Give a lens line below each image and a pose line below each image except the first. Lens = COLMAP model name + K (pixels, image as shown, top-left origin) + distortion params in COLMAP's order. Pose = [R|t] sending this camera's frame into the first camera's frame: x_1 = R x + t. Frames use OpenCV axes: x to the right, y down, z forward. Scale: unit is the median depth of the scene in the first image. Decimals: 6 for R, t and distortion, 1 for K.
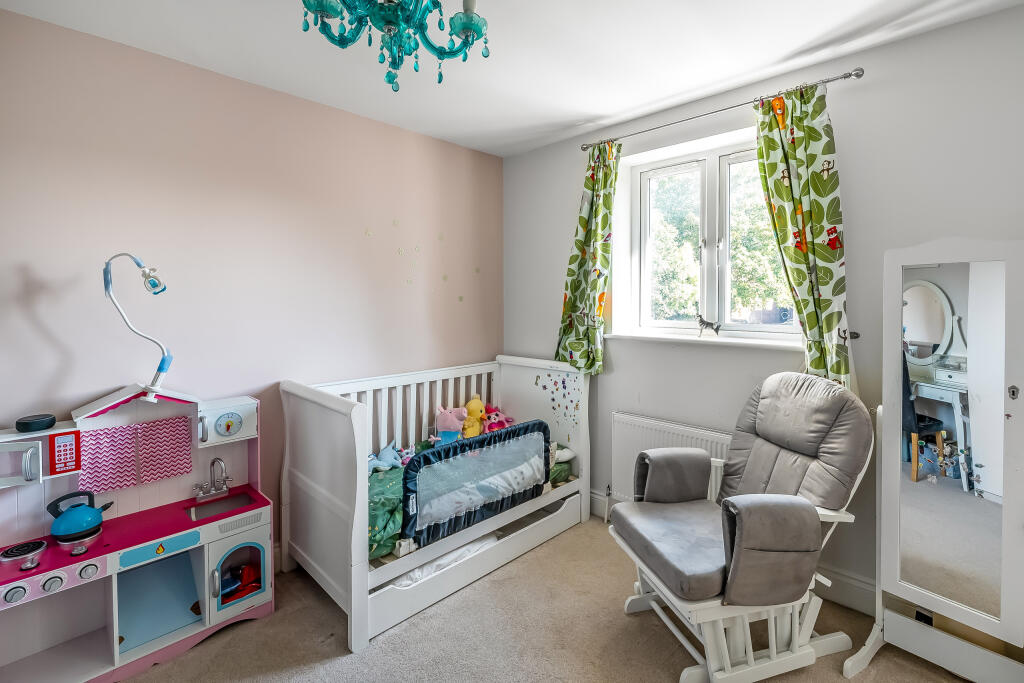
lens RADIAL K [[469.2, 0, 484.7], [0, 469.2, 302.5], [0, 0, 1]] dist [-0.000978, 0.000098]
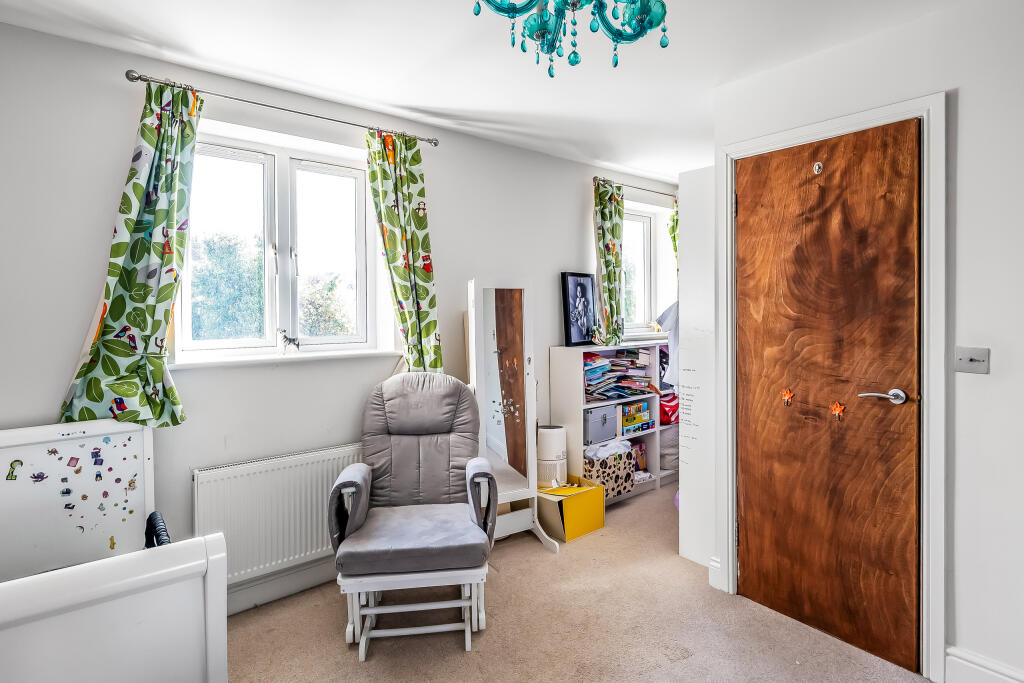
lens RADIAL K [[576.1, 0, 512.8], [0, 576.1, 316.7], [0, 0, 1]] dist [-0.000857, -0.000809]
pose [[0.058517, -0.010442, 0.998232, -0.776001], [0.016235, 0.999823, 0.009507, -0.003043], [-0.998154, 0.015650, 0.058676, 0.636175]]
